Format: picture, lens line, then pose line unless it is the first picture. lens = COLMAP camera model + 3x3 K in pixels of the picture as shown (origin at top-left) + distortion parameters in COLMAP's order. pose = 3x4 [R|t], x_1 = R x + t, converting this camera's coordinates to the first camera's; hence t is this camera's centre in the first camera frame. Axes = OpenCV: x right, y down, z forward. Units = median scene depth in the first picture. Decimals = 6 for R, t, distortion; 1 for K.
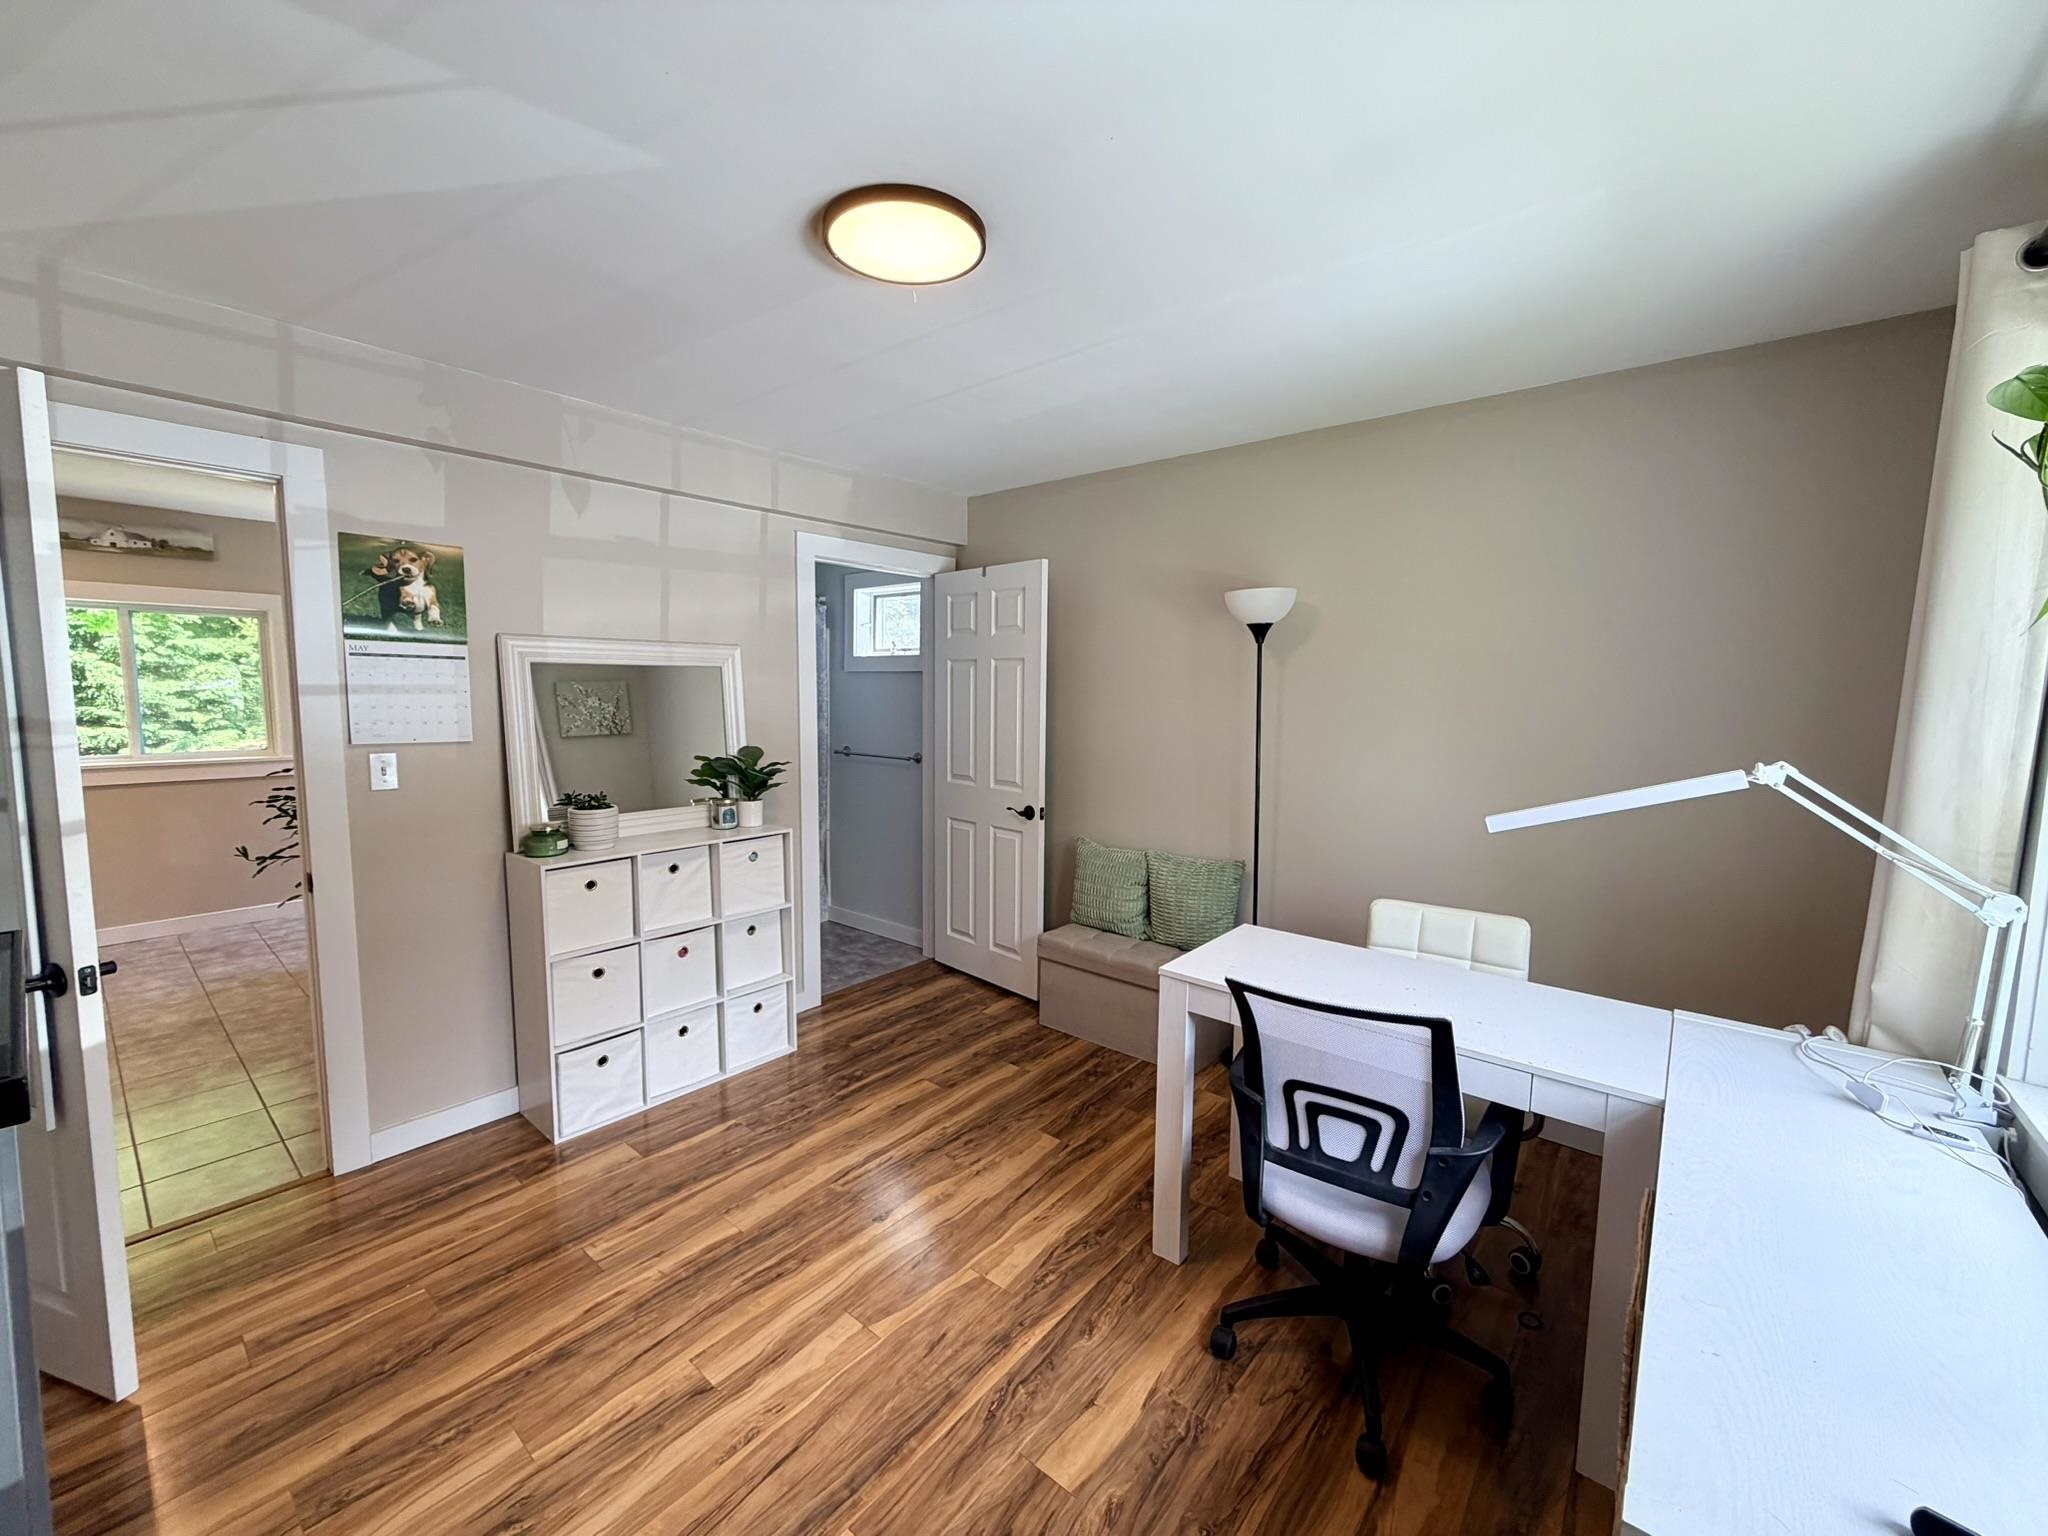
lens RADIAL K [[818.6, 0, 1025.6], [0, 818.6, 766.3], [0, 0, 1]] dist [0.000331, 0.000297]
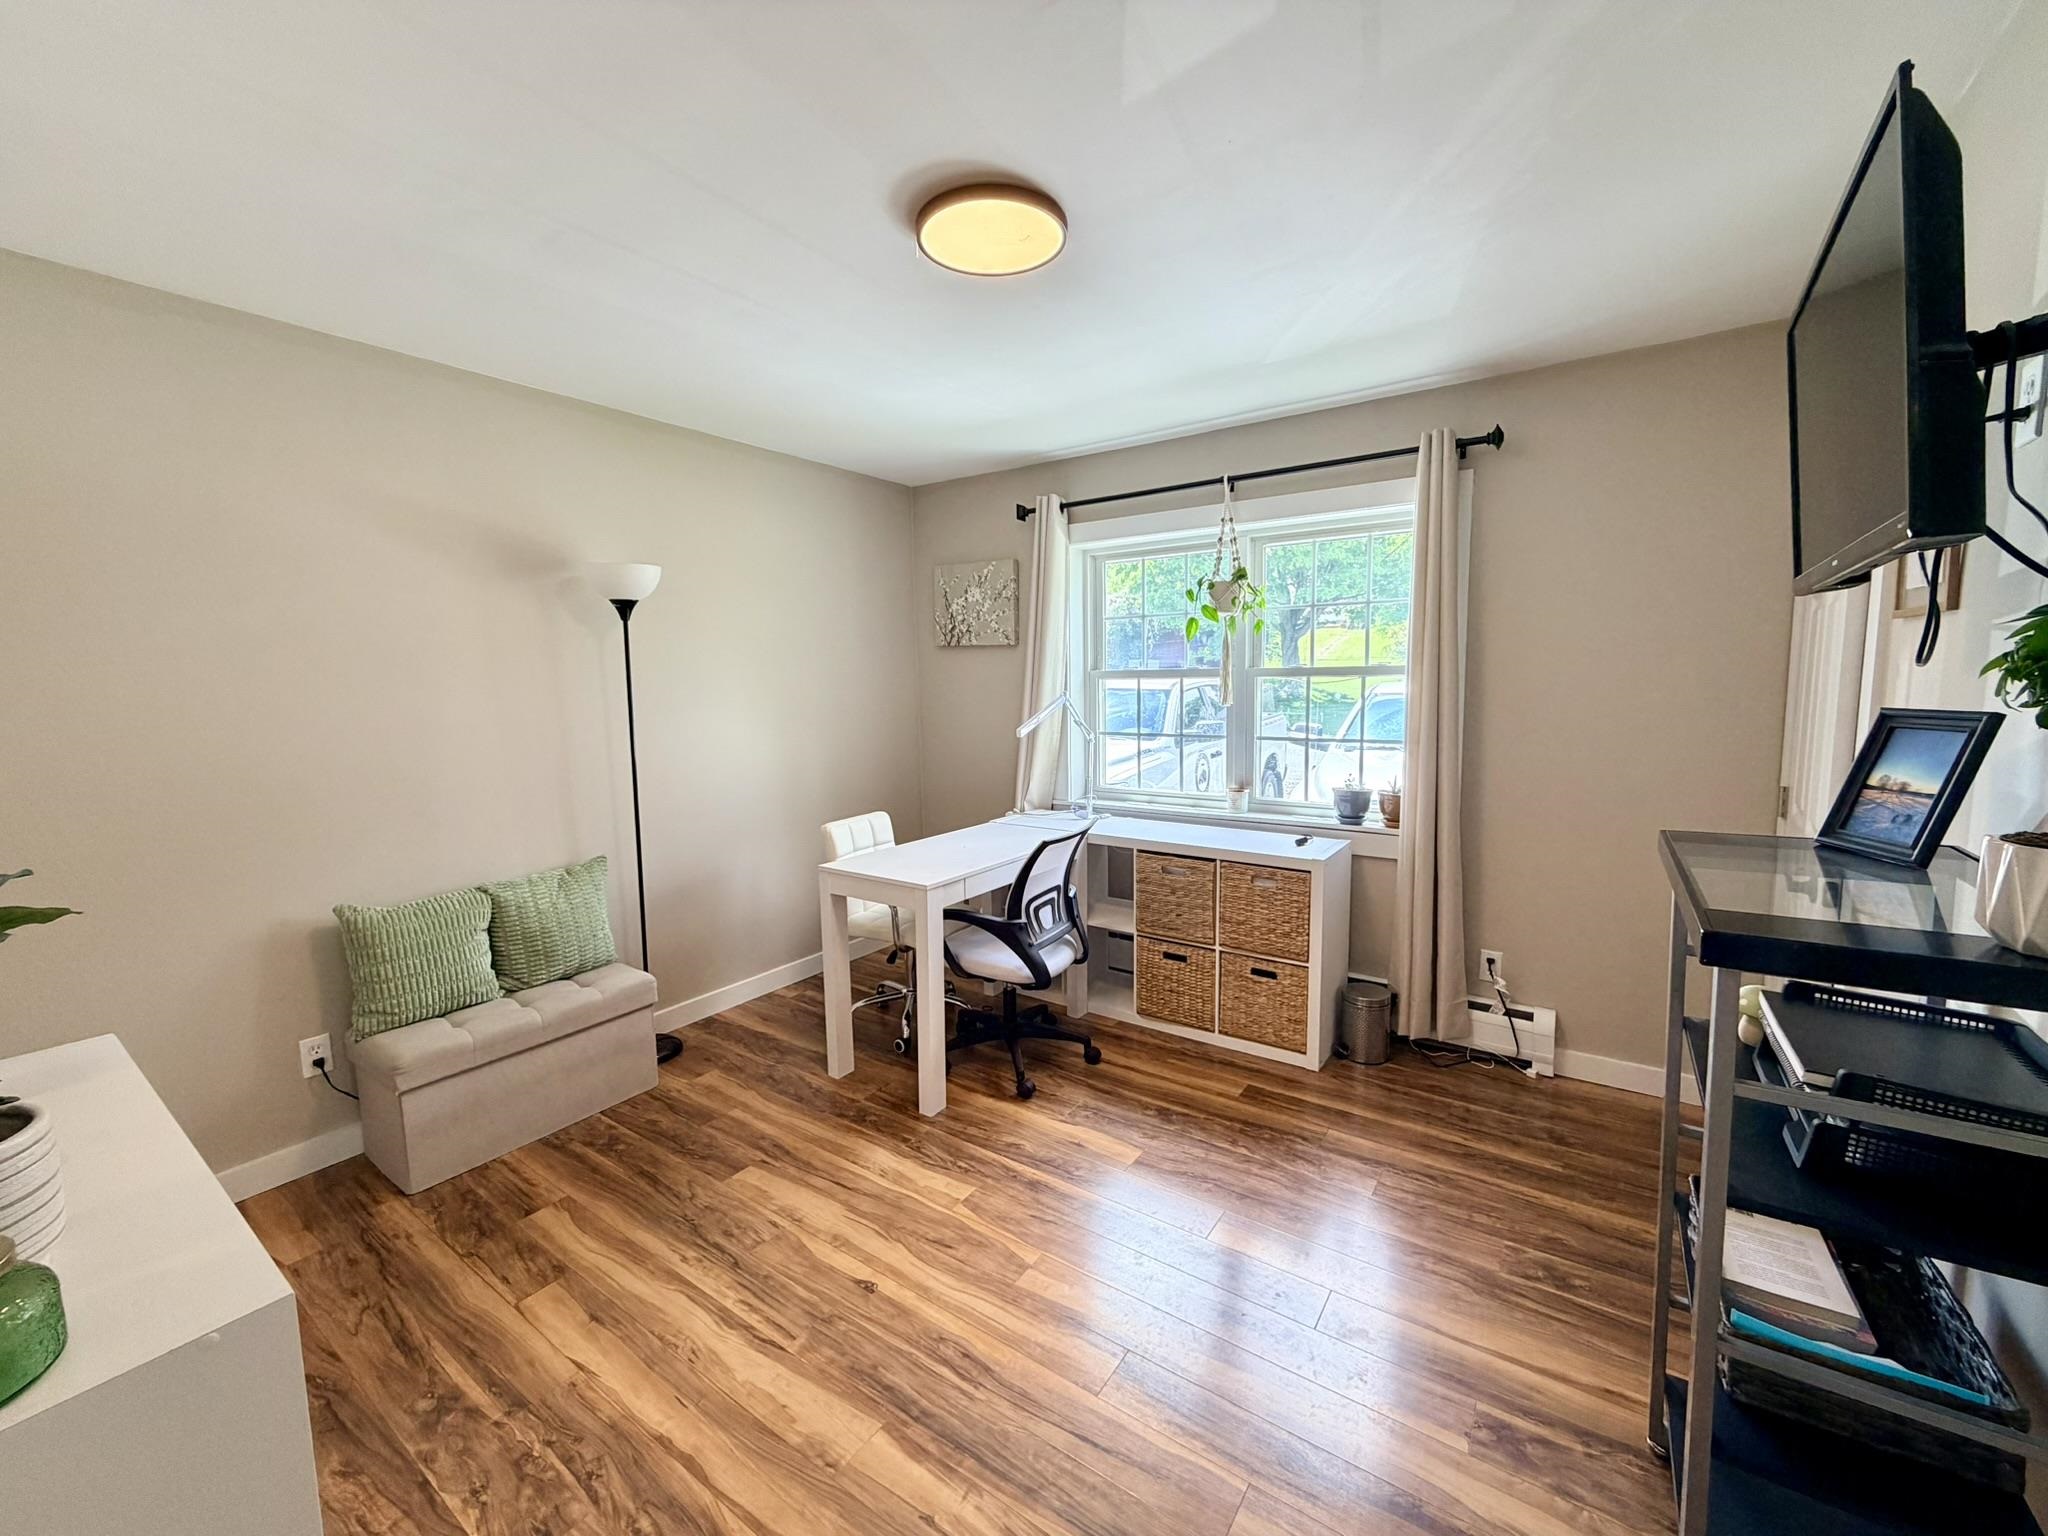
lens RADIAL K [[818.6, 0, 1009.5], [0, 818.6, 763.5], [0, 0, 1]] dist [0.000331, 0.000297]
pose [[-0.070053, -0.114289, 0.990975, -0.957618], [0.114698, 0.985904, 0.121812, -0.066524], [-0.990927, 0.122196, -0.055956, 0.833513]]
